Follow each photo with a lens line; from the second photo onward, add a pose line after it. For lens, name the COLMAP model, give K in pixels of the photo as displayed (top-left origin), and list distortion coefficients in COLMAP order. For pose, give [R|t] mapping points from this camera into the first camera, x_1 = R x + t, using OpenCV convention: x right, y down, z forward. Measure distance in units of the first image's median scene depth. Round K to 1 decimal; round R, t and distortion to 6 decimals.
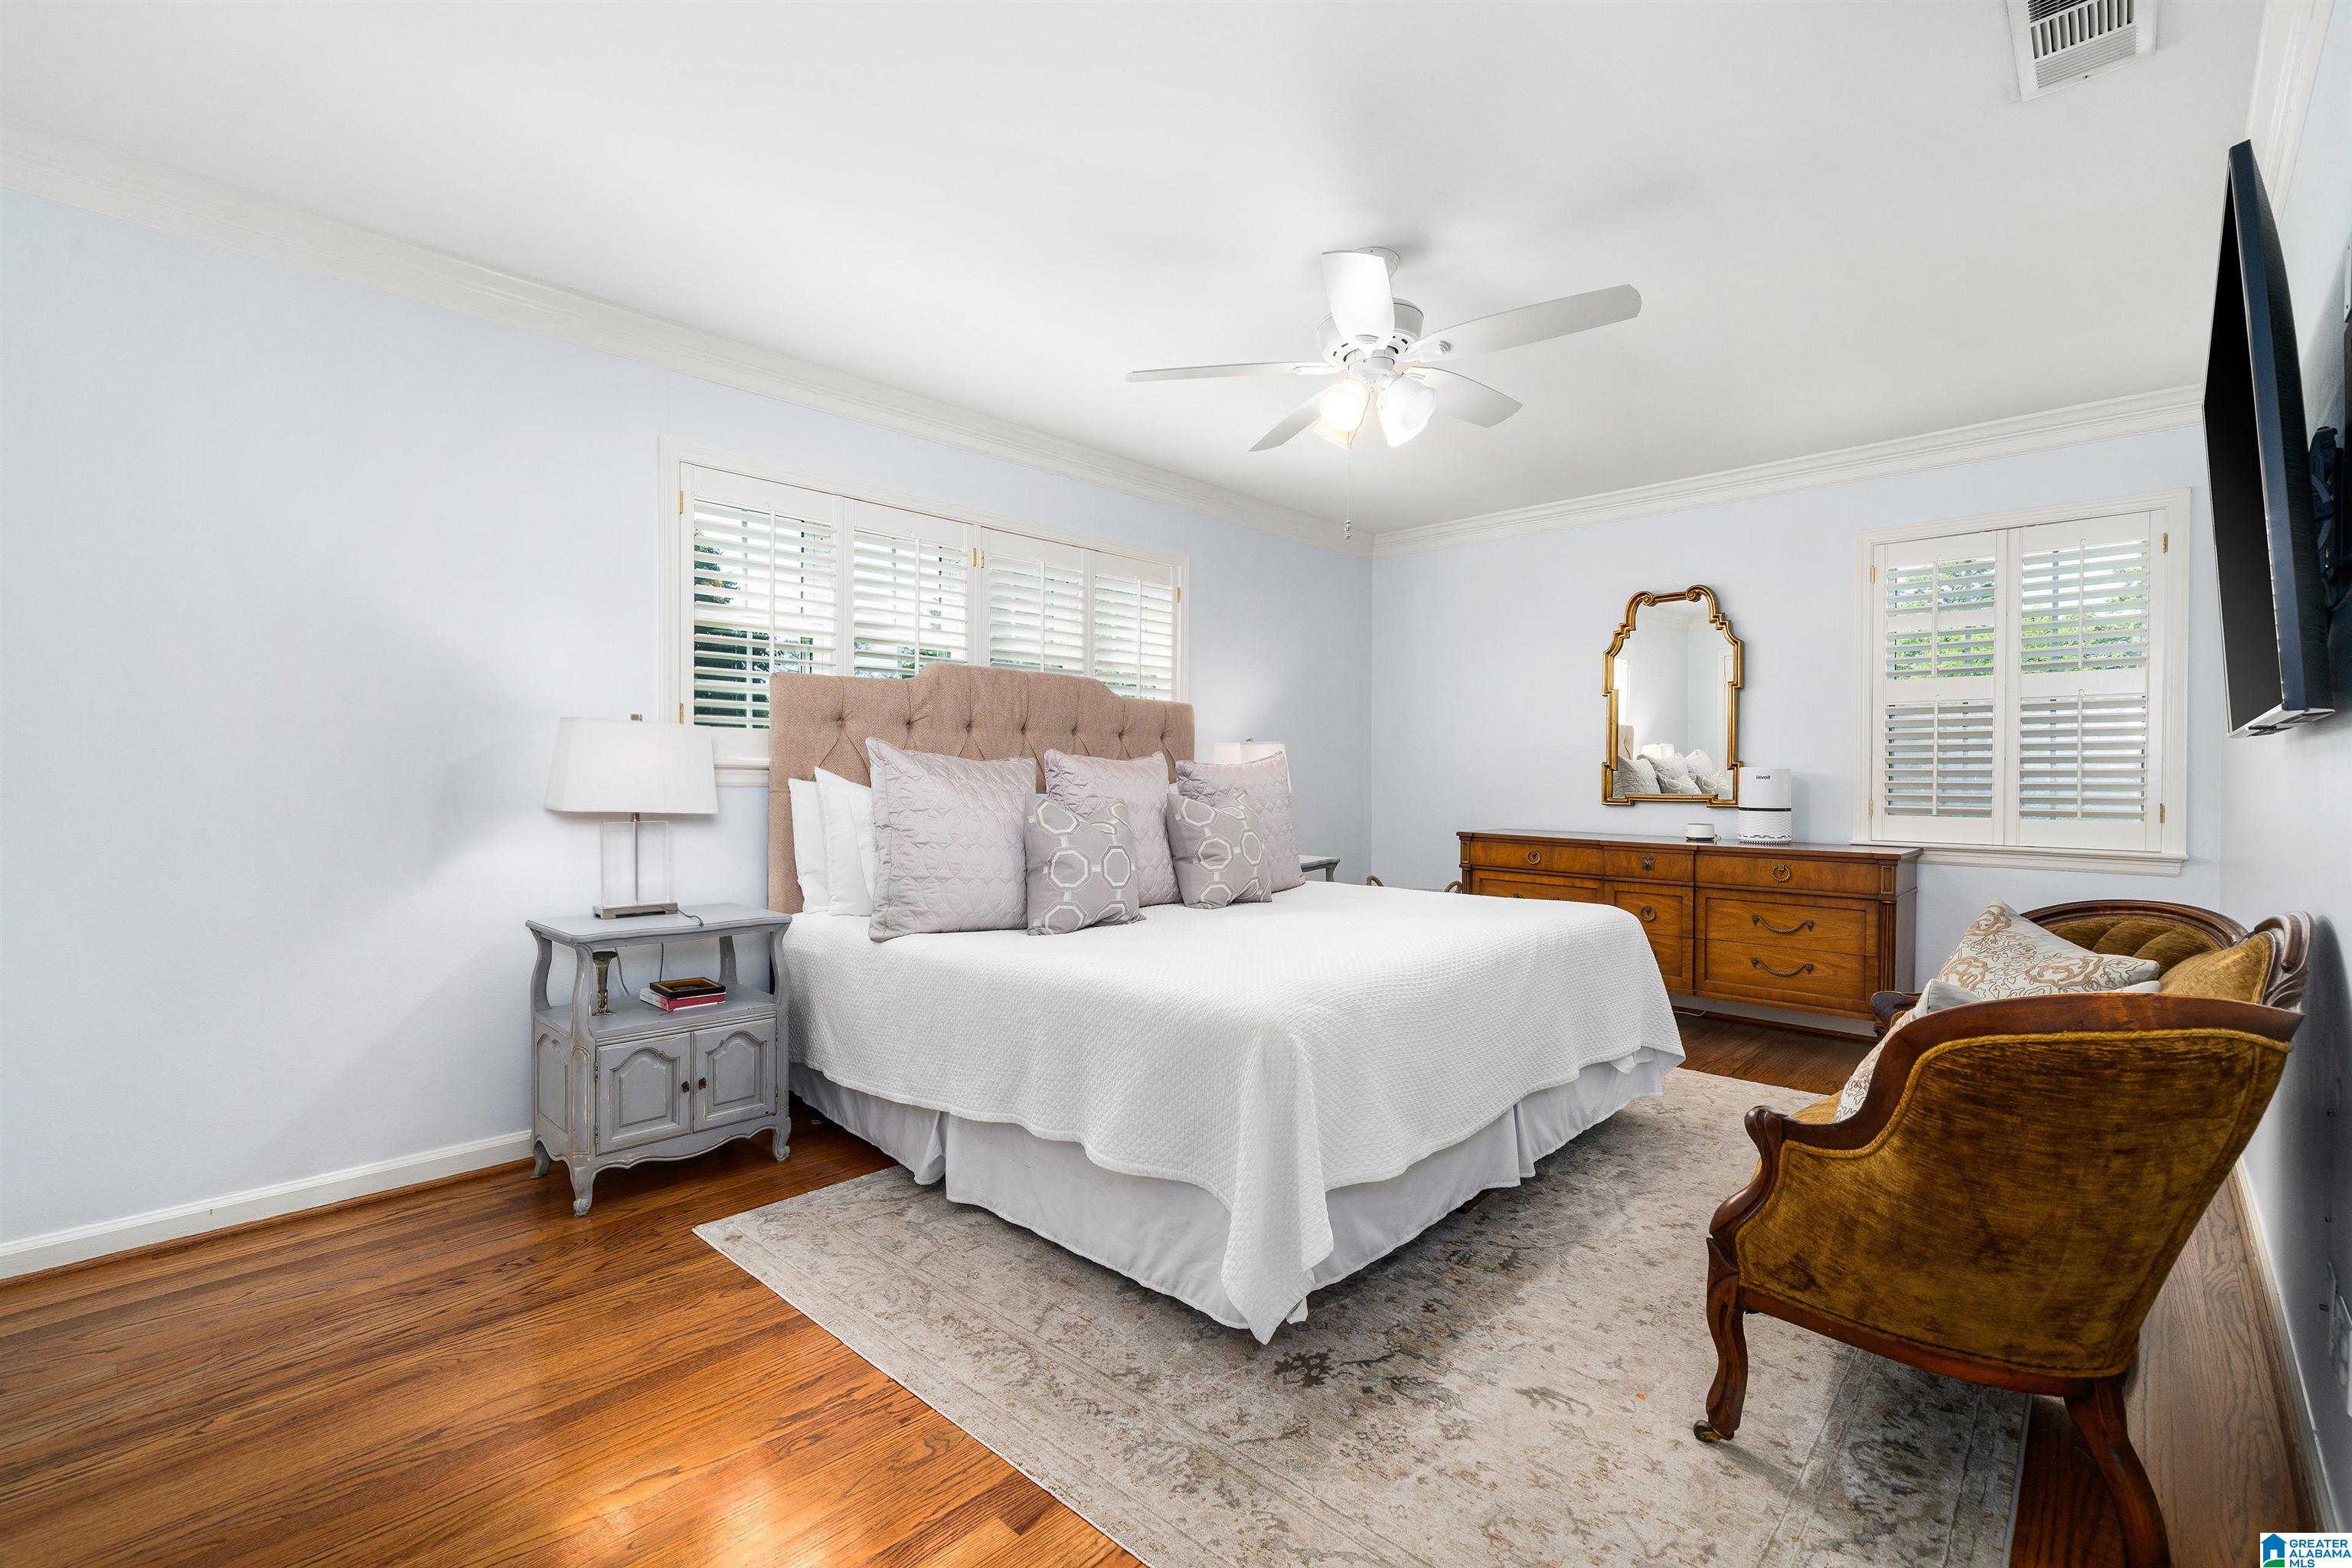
lens RADIAL K [[1029.8, 0, 1180.0], [0, 1029.8, 782.5], [0, 0, 1]] dist [0.001412, -0.000421]
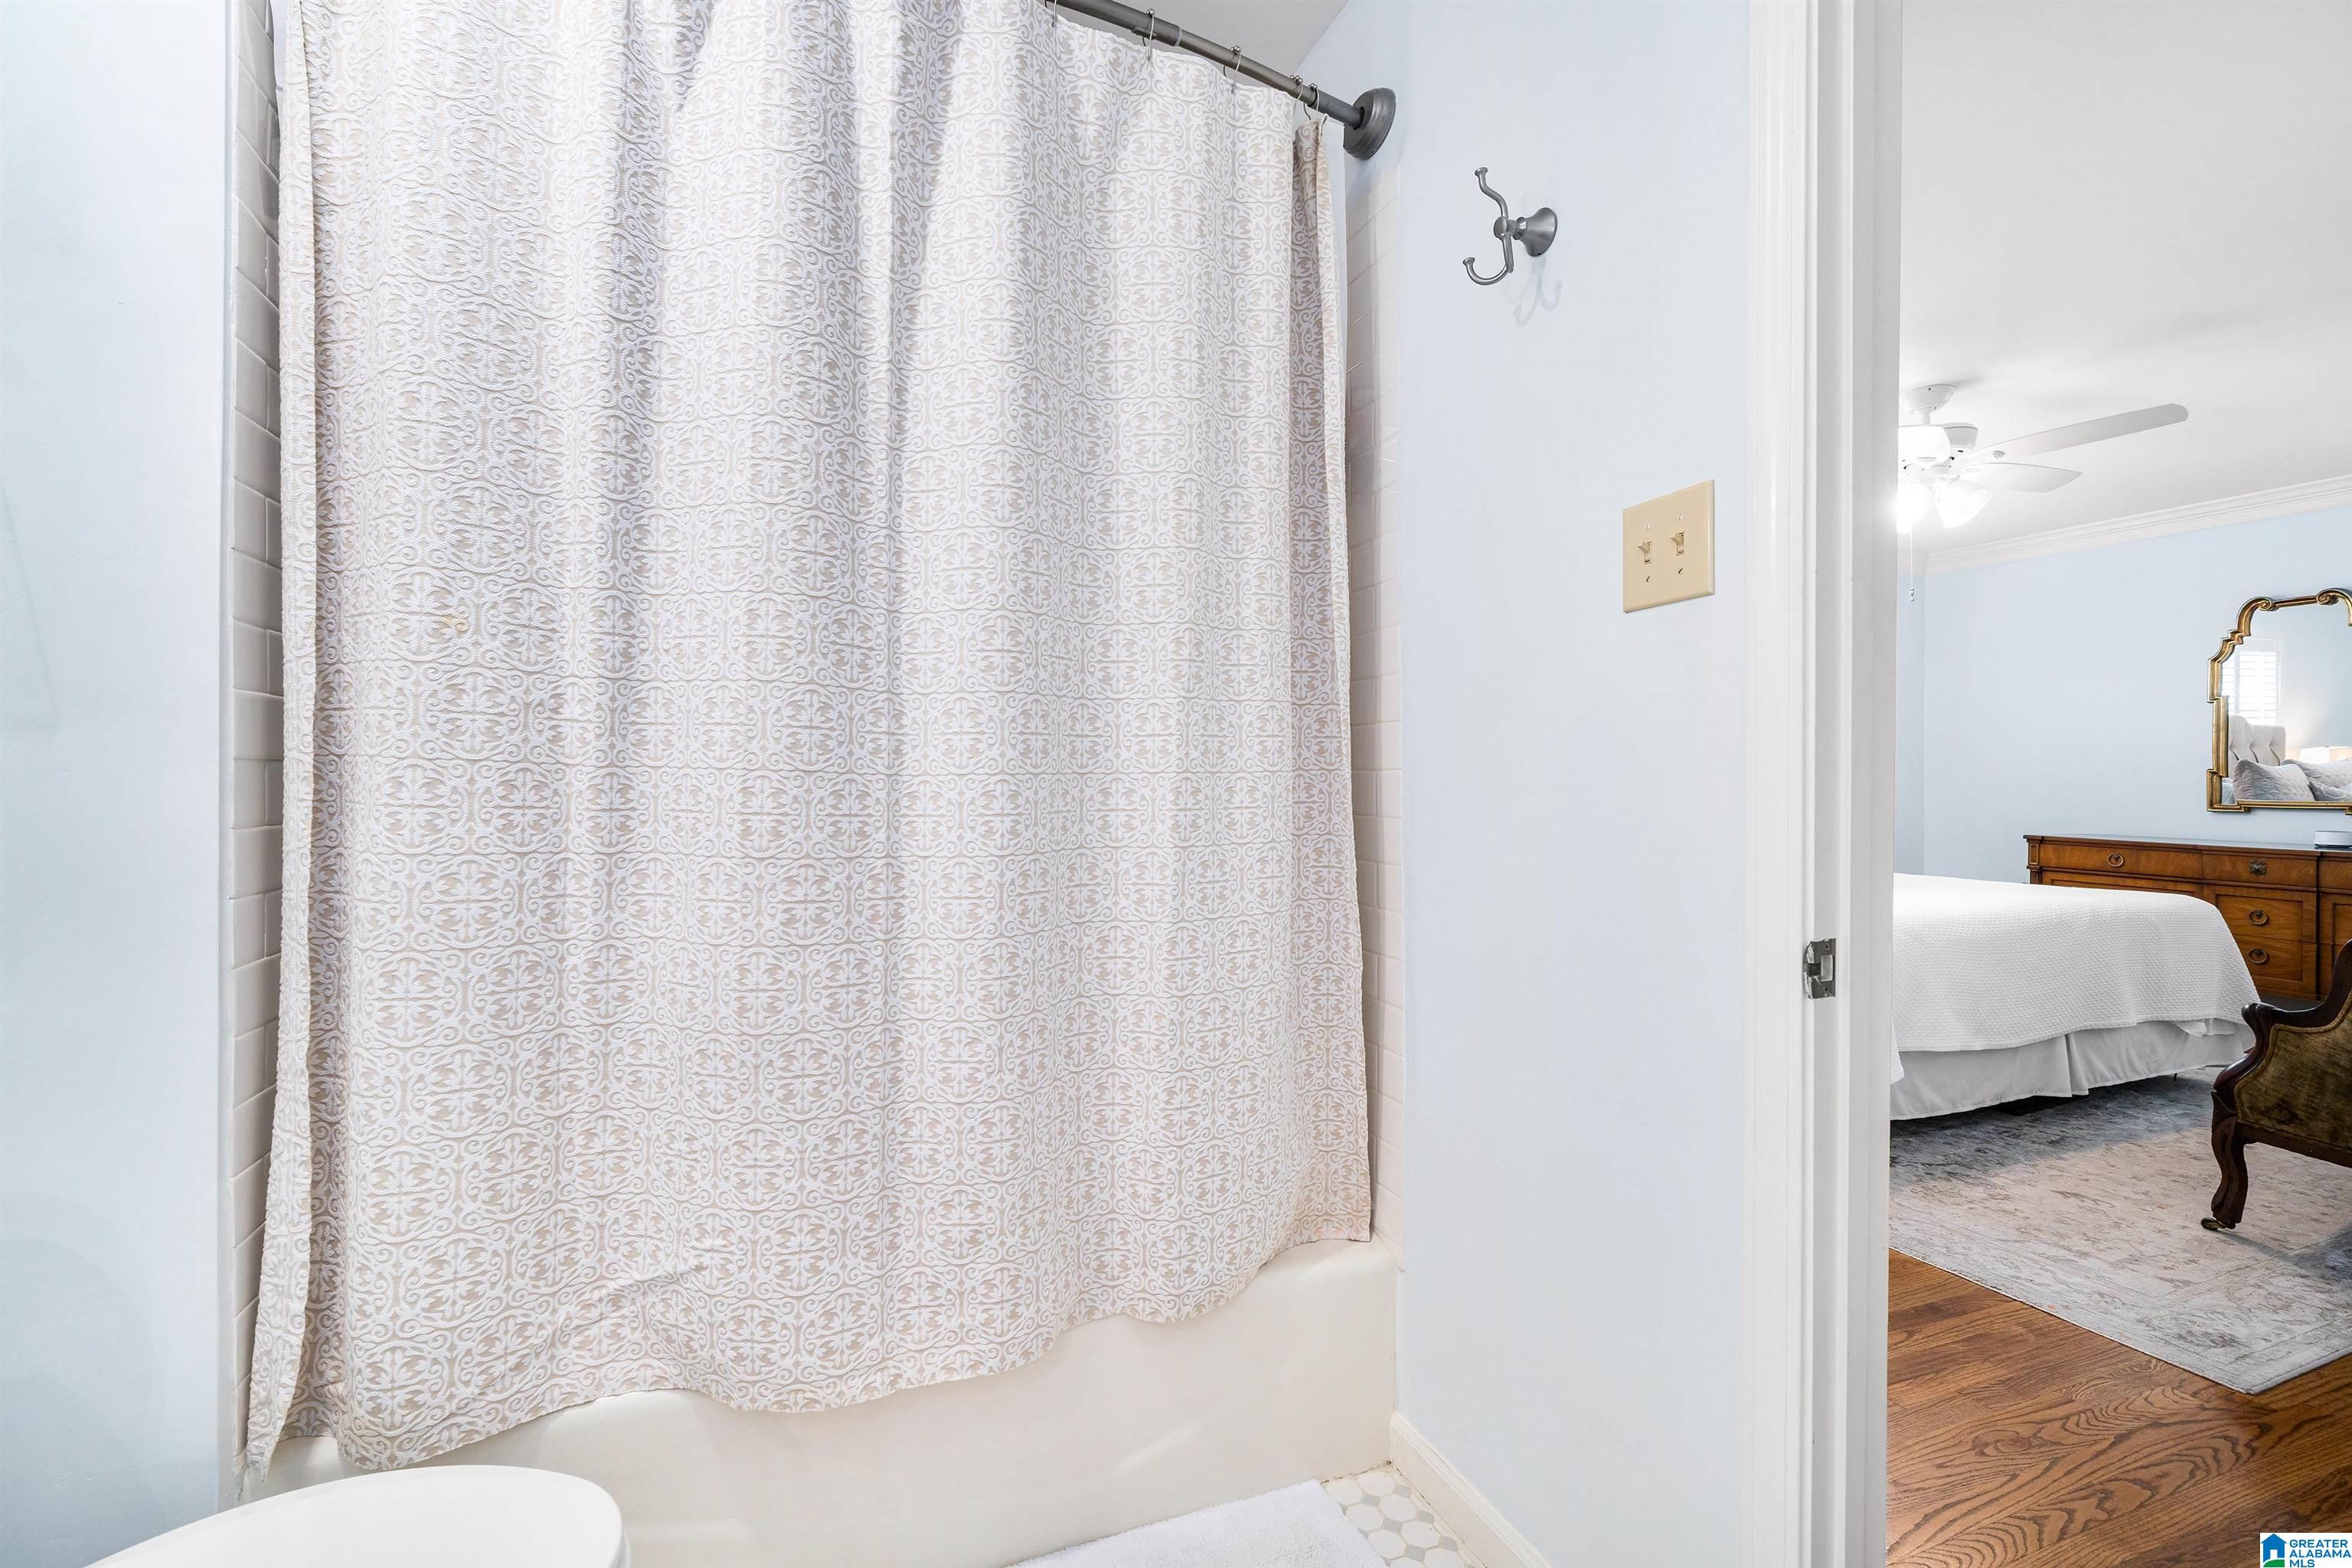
lens RADIAL K [[1029.8, 0, 1164.3], [0, 1029.8, 777.9], [0, 0, 1]] dist [0.001412, -0.000421]
pose [[0.901602, 0.001405, -0.432564, -0.132826], [-0.006319, 0.999931, -0.009923, 0.010140], [0.432520, 0.011680, 0.901549, -0.642887]]
